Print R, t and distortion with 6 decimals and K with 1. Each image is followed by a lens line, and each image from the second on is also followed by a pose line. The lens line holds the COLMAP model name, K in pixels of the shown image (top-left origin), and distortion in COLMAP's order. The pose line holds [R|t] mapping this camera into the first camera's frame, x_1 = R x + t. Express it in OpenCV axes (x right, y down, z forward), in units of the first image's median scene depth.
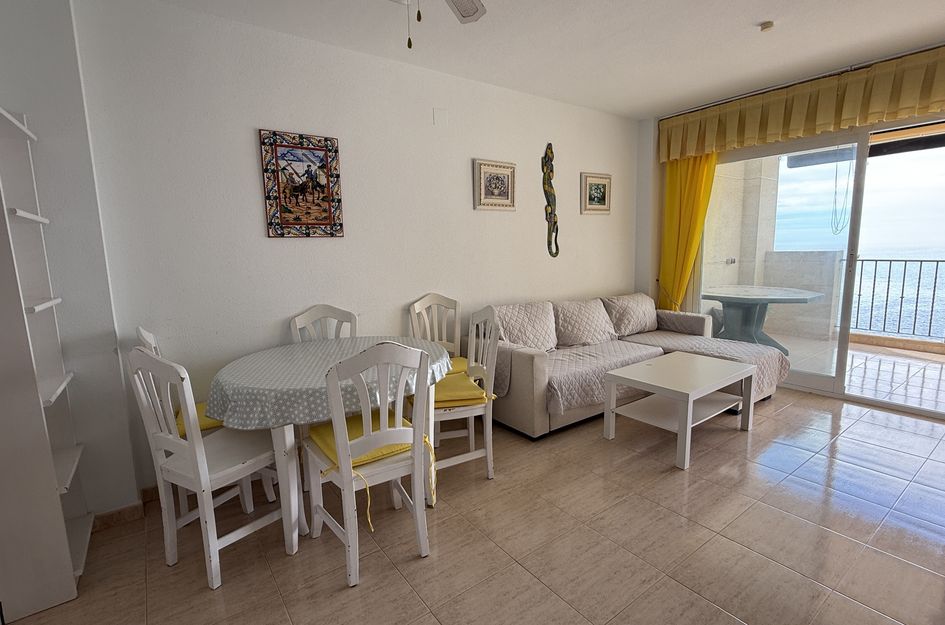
lens RADIAL K [[448.0, 0, 465.3], [0, 448.0, 316.3], [0, 0, 1]] dist [-0.002999, -0.000922]
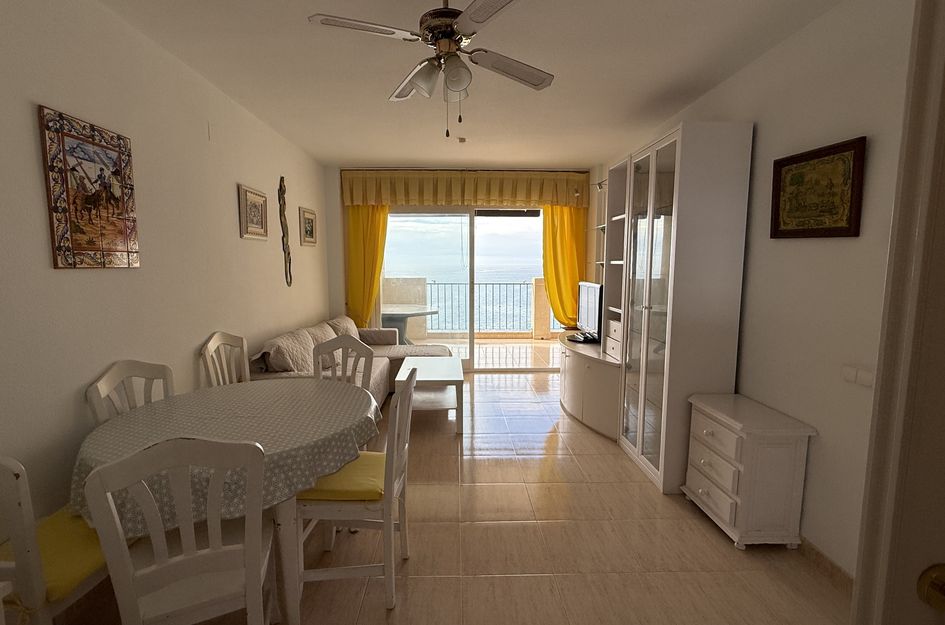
lens RADIAL K [[448.0, 0, 468.9], [0, 448.0, 309.1], [0, 0, 1]] dist [-0.002999, -0.000922]
pose [[0.571117, -0.055200, 0.819011, -0.593338], [0.105503, 0.994397, -0.006550, -0.046489], [-0.814061, 0.090149, 0.573741, 0.130054]]
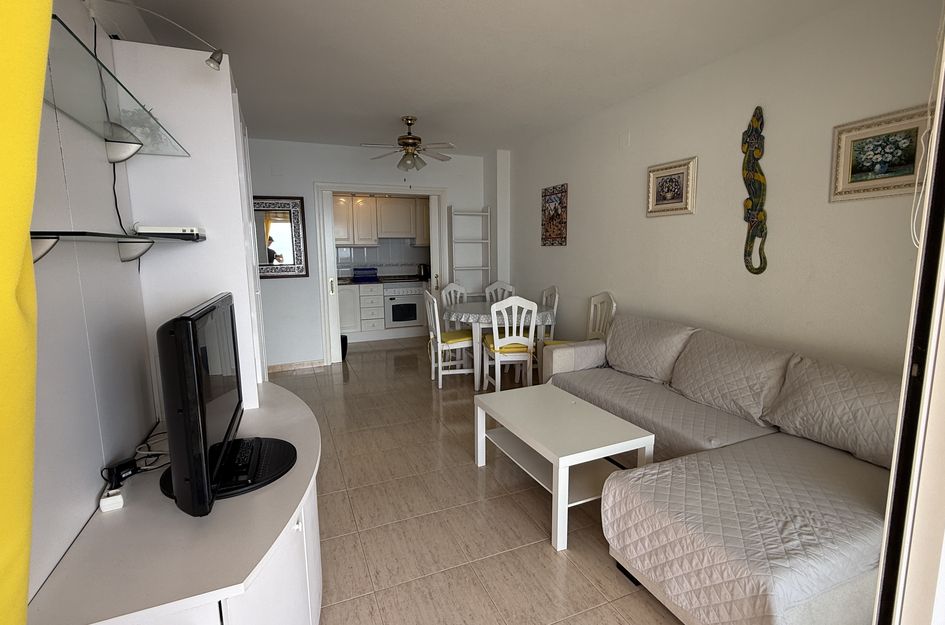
lens RADIAL K [[448.0, 0, 472.7], [0, 448.0, 319.7], [0, 0, 1]] dist [-0.002999, -0.000922]
pose [[-0.227956, 0.195618, -0.953819, 1.398488], [-0.107235, 0.968607, 0.224279, -0.250307], [0.967748, 0.153408, -0.199822, 1.072077]]
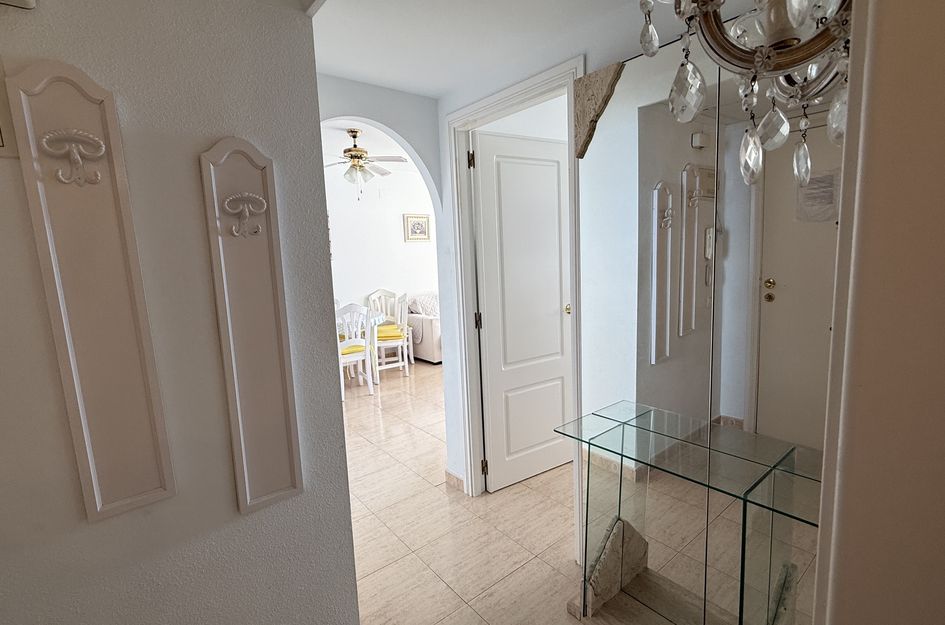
lens RADIAL K [[448.0, 0, 469.1], [0, 448.0, 315.3], [0, 0, 1]] dist [-0.002999, -0.000922]
pose [[0.998128, -0.022327, 0.056940, 0.207936], [0.023384, 0.999565, -0.017967, 0.112576], [-0.056514, 0.019265, 0.998216, -0.982432]]
